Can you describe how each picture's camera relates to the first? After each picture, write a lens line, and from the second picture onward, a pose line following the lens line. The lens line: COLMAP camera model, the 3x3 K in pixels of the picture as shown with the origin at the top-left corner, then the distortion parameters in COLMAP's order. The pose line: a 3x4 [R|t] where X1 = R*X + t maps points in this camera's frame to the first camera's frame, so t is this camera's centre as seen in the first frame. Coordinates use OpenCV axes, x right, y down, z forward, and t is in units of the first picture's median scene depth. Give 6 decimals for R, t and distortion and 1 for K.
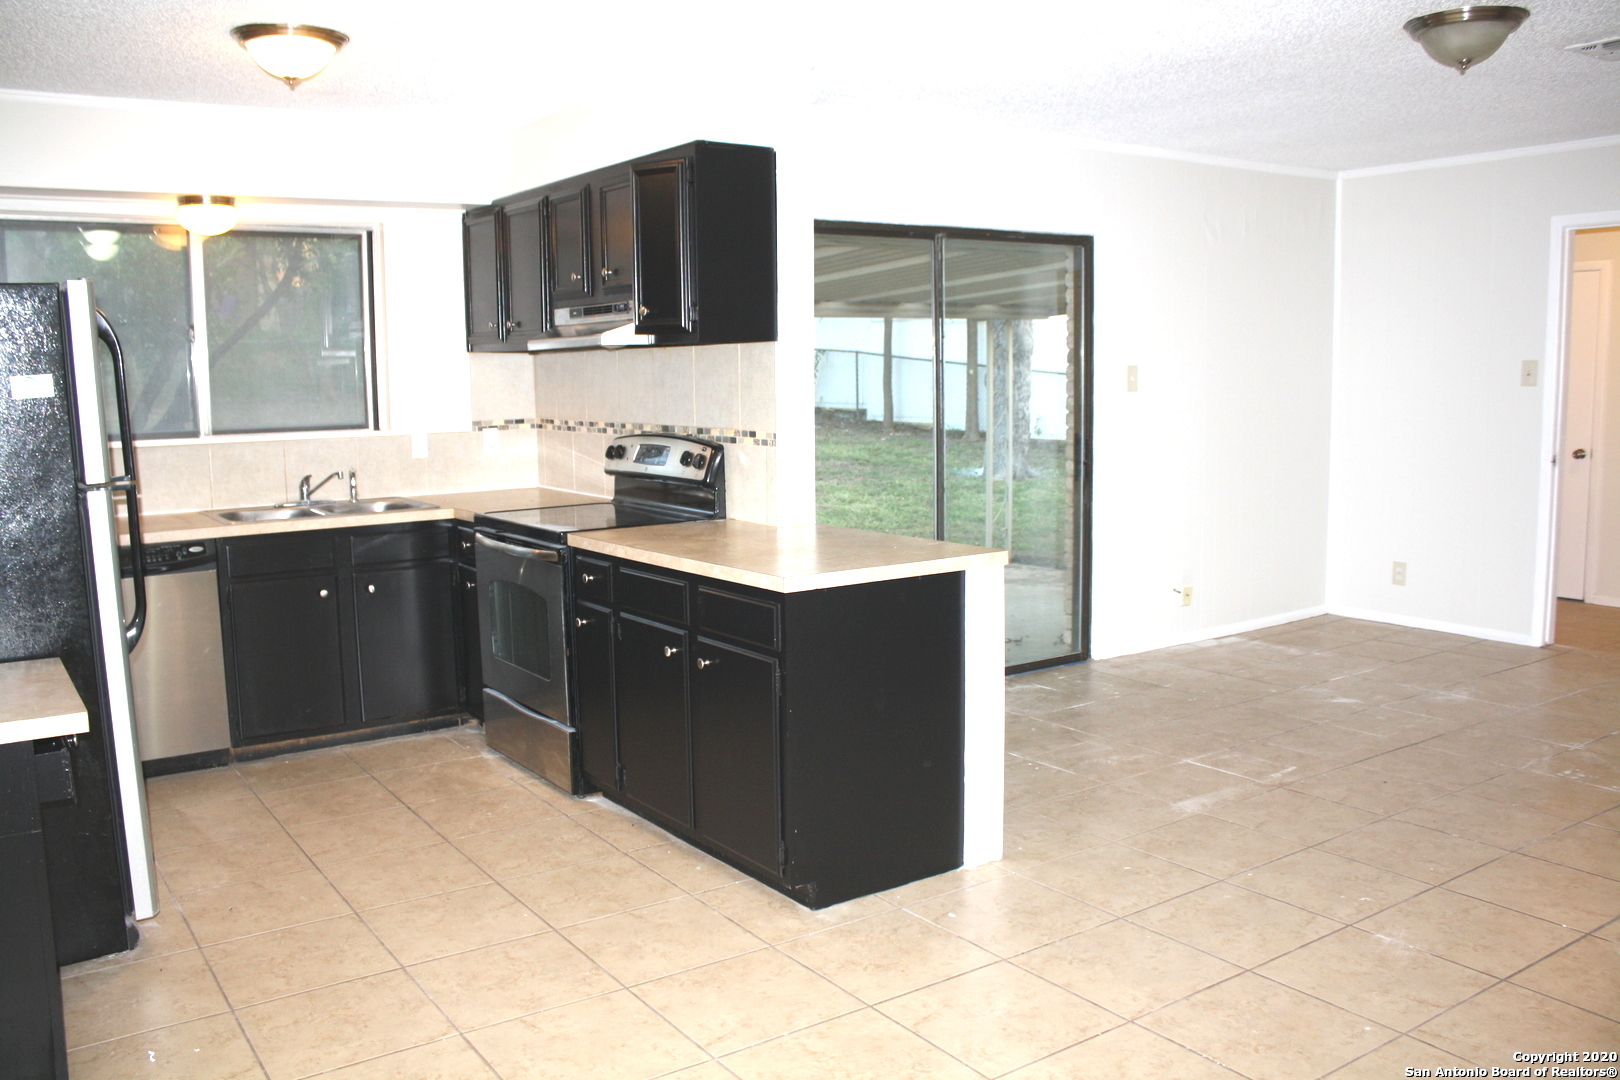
lens RADIAL K [[1353.3, 0, 795.7], [0, 1353.3, 534.3], [0, 0, 1]] dist [-0.173291, 0.166433]
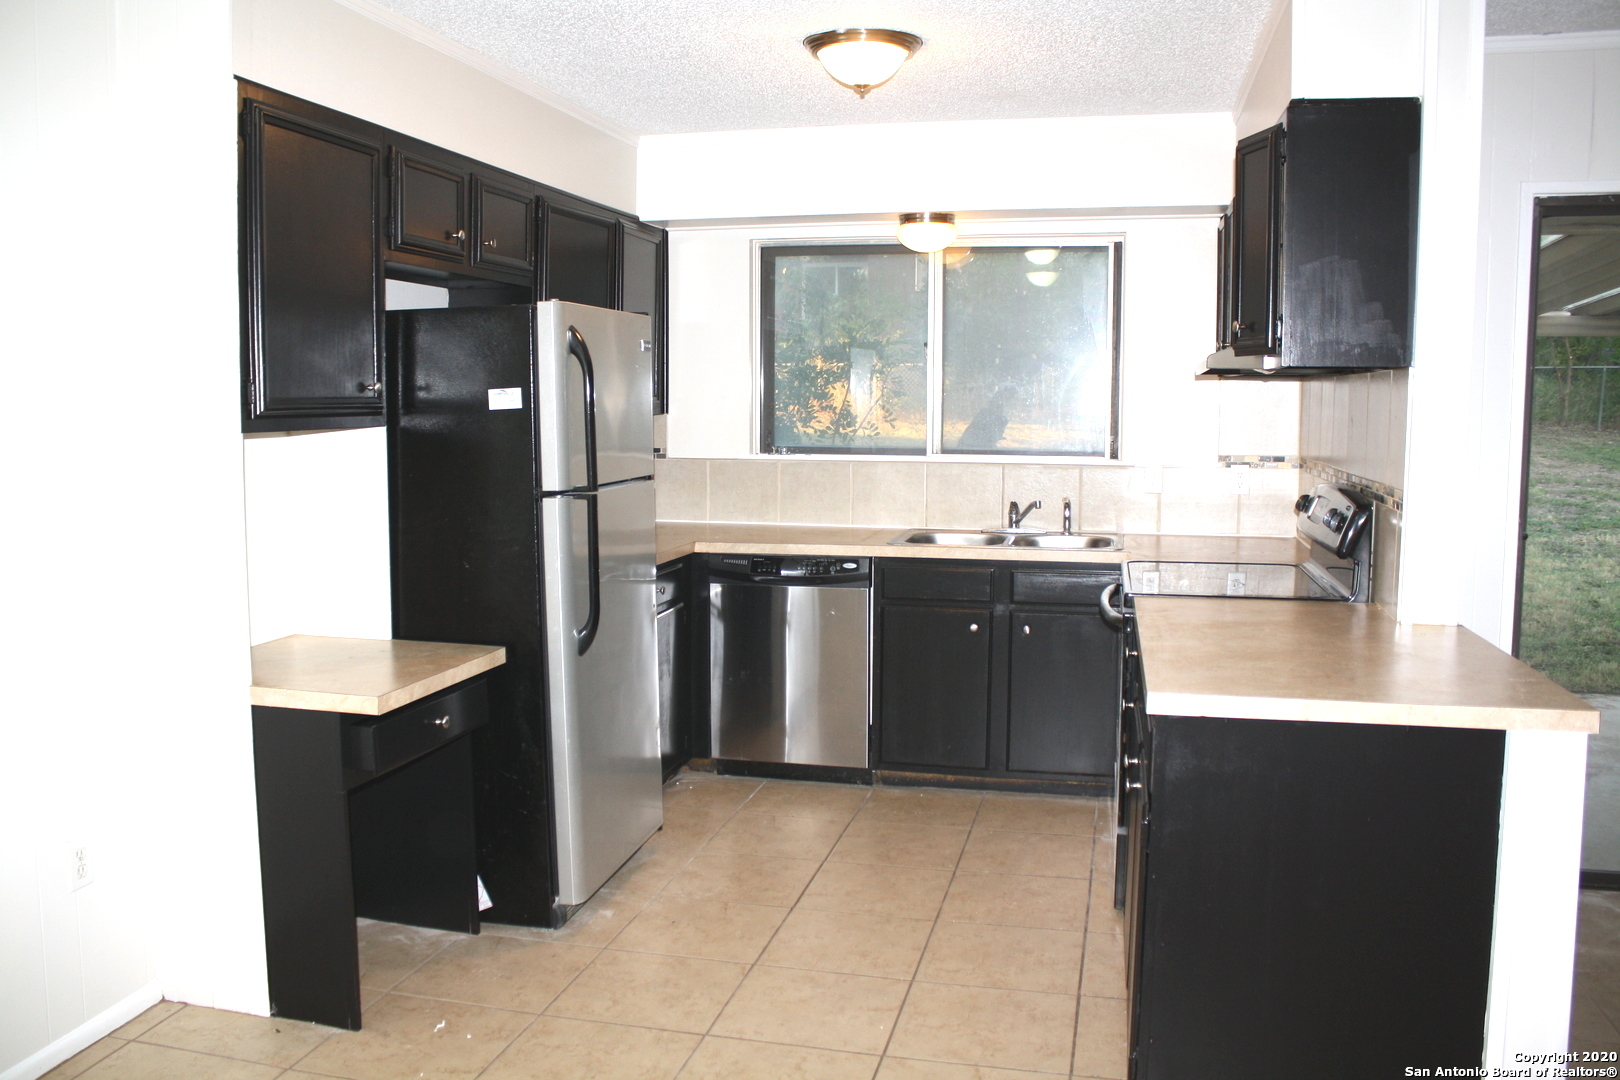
lens RADIAL K [[1353.3, 0, 795.7], [0, 1353.3, 534.3], [0, 0, 1]] dist [-0.173291, 0.166433]
pose [[0.667980, 0.091106, -0.738582, 0.283089], [-0.104022, 0.994165, 0.028555, -0.038521], [0.736874, 0.057755, 0.673559, 0.280745]]
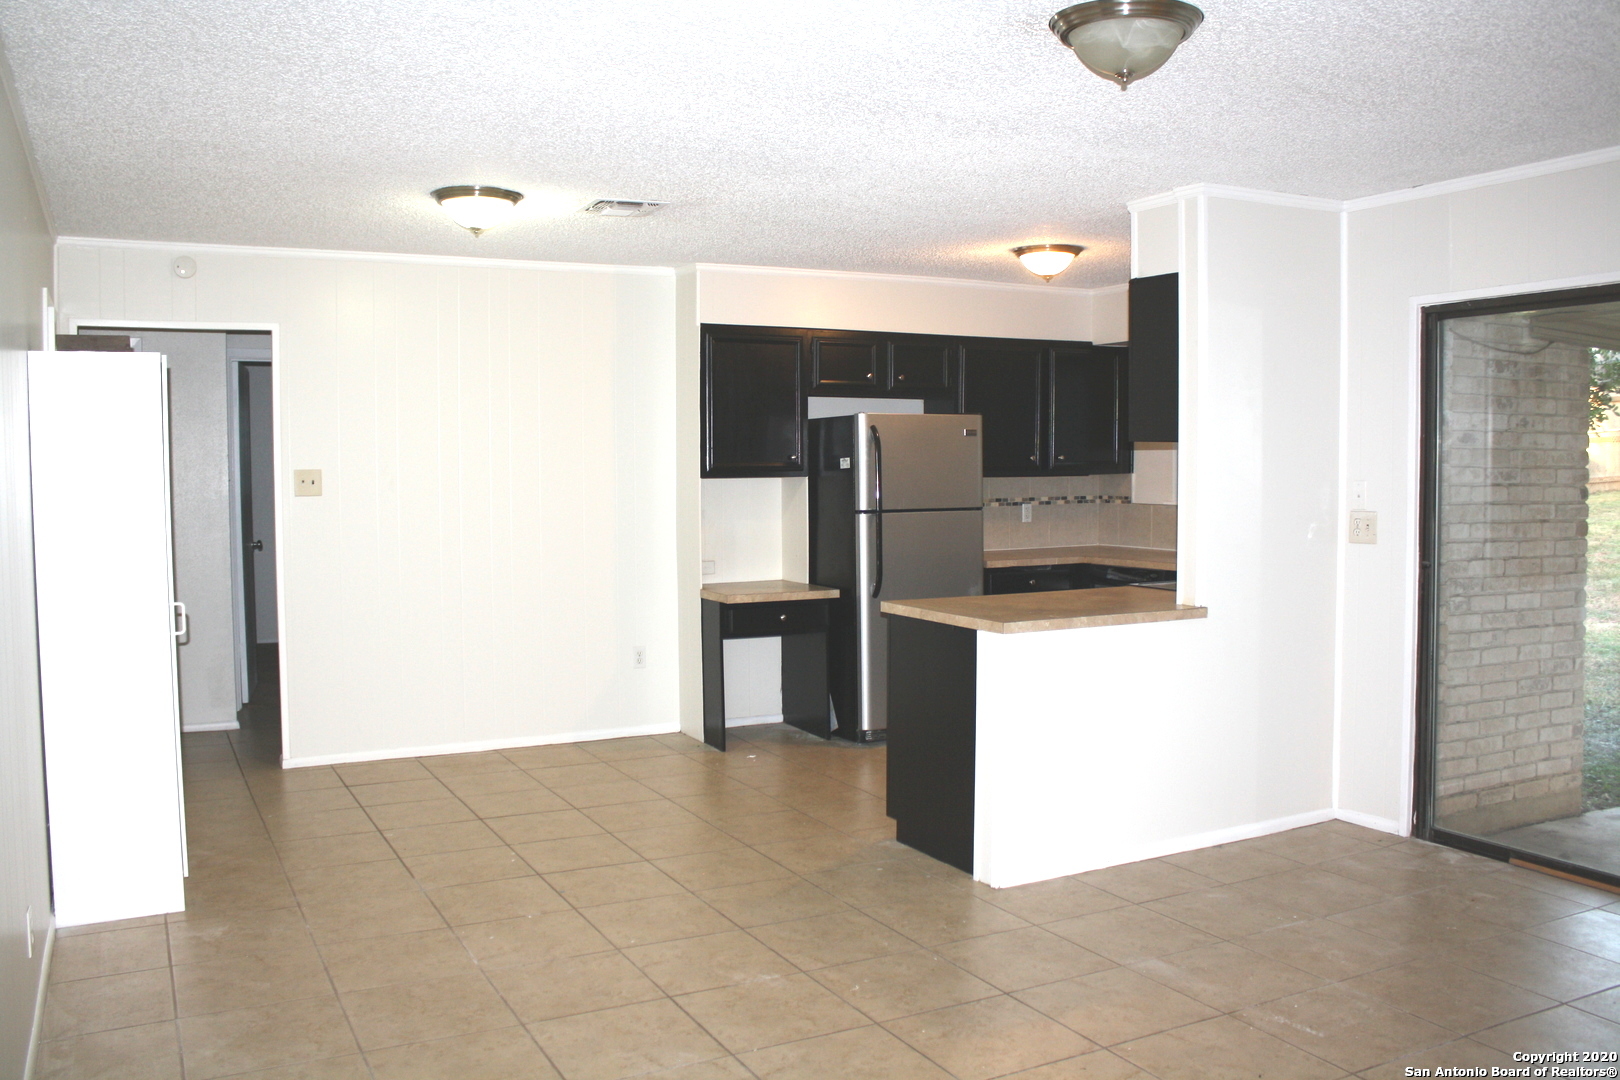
lens RADIAL K [[1353.3, 0, 795.7], [0, 1353.3, 534.3], [0, 0, 1]] dist [-0.173291, 0.166433]
pose [[-0.115120, 0.070313, -0.990860, 1.100269], [-0.116912, 0.989600, 0.083807, -0.116289], [0.986448, 0.125491, -0.105702, 0.775386]]
